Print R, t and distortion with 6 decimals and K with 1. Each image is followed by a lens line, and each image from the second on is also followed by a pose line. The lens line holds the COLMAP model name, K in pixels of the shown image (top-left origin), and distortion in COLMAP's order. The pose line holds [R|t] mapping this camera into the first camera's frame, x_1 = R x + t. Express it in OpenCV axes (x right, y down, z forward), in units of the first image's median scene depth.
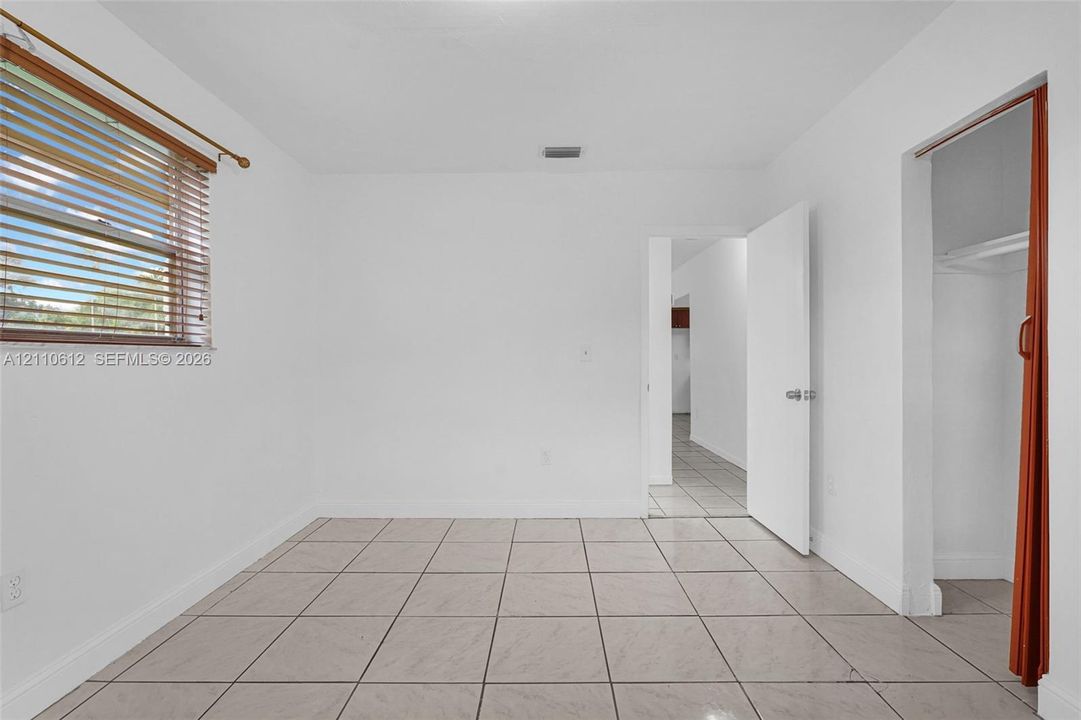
lens RADIAL K [[499.7, 0, 538.8], [0, 499.7, 356.8], [0, 0, 1]] dist [-0.017928, 0.016681]
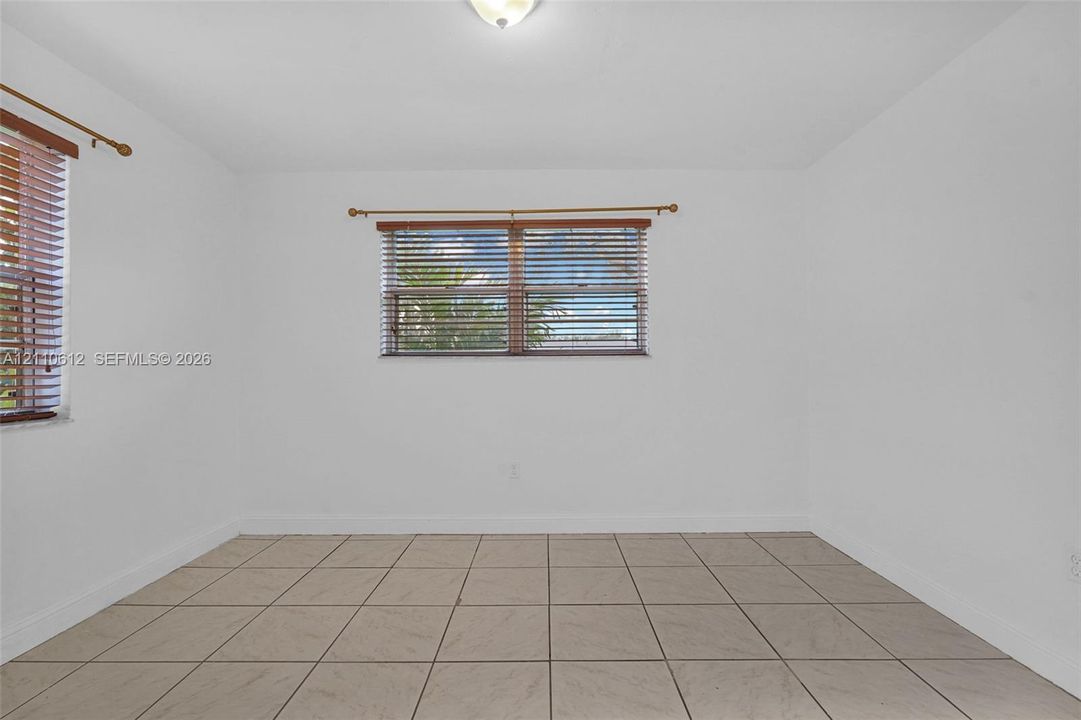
lens RADIAL K [[490.2, 0, 545.3], [0, 490.2, 360.4], [0, 0, 1]] dist [-0.019215, 0.007346]
pose [[-0.008469, -0.018537, -0.999792, 0.657736], [0.007422, 0.999799, -0.018600, 0.016757], [0.999937, -0.007578, -0.008330, 0.693054]]
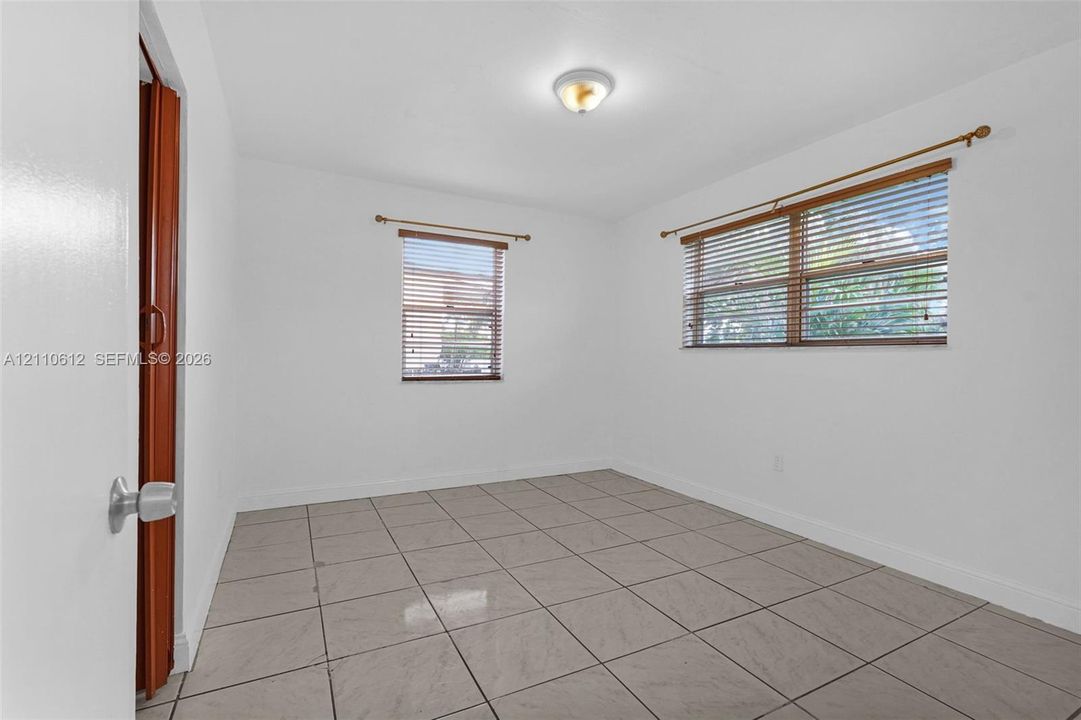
lens RADIAL K [[496.9, 0, 541.0], [0, 496.9, 352.7], [0, 0, 1]] dist [0.015338, -0.000374]
pose [[-0.888904, -0.013332, -0.457899, 0.508832], [-0.010423, 0.999906, -0.008880, 0.014424], [0.457975, -0.003121, -0.888960, 1.457423]]
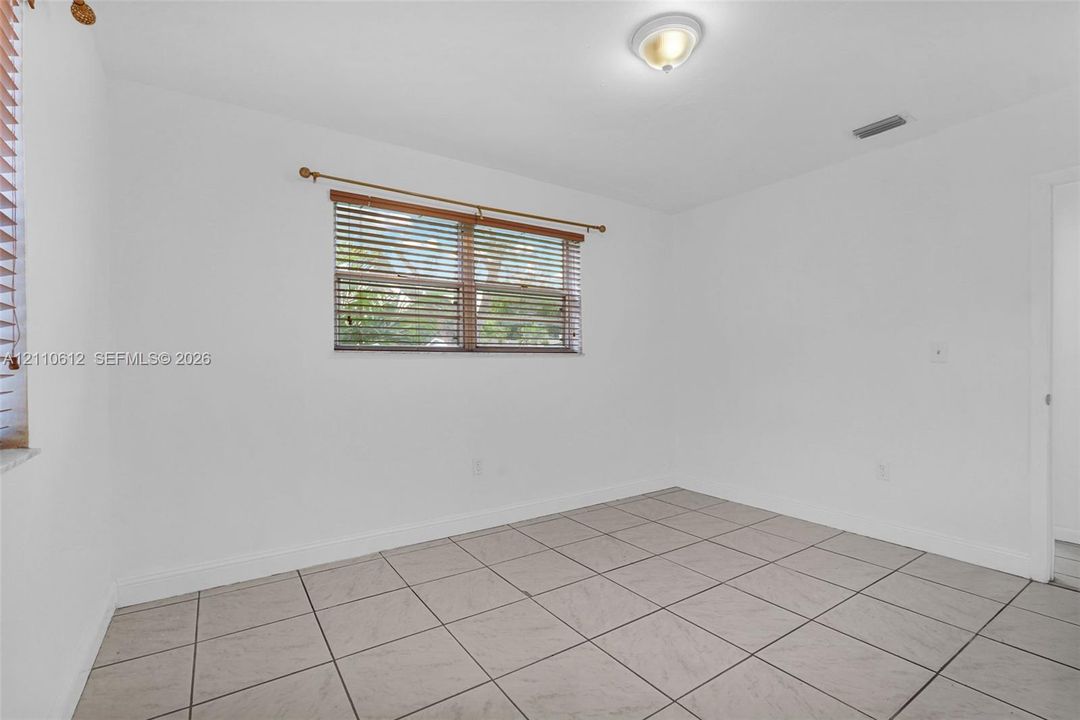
lens RADIAL K [[497.0, 0, 540.0], [0, 497.0, 360.0], [0, 0, 1]] dist [-0.007035, 0.001092]
pose [[0.562508, -0.003550, -0.826784, 0.540611], [0.004013, 0.999991, -0.001563, 0.003419], [0.826782, -0.002439, 0.562517, 0.006873]]
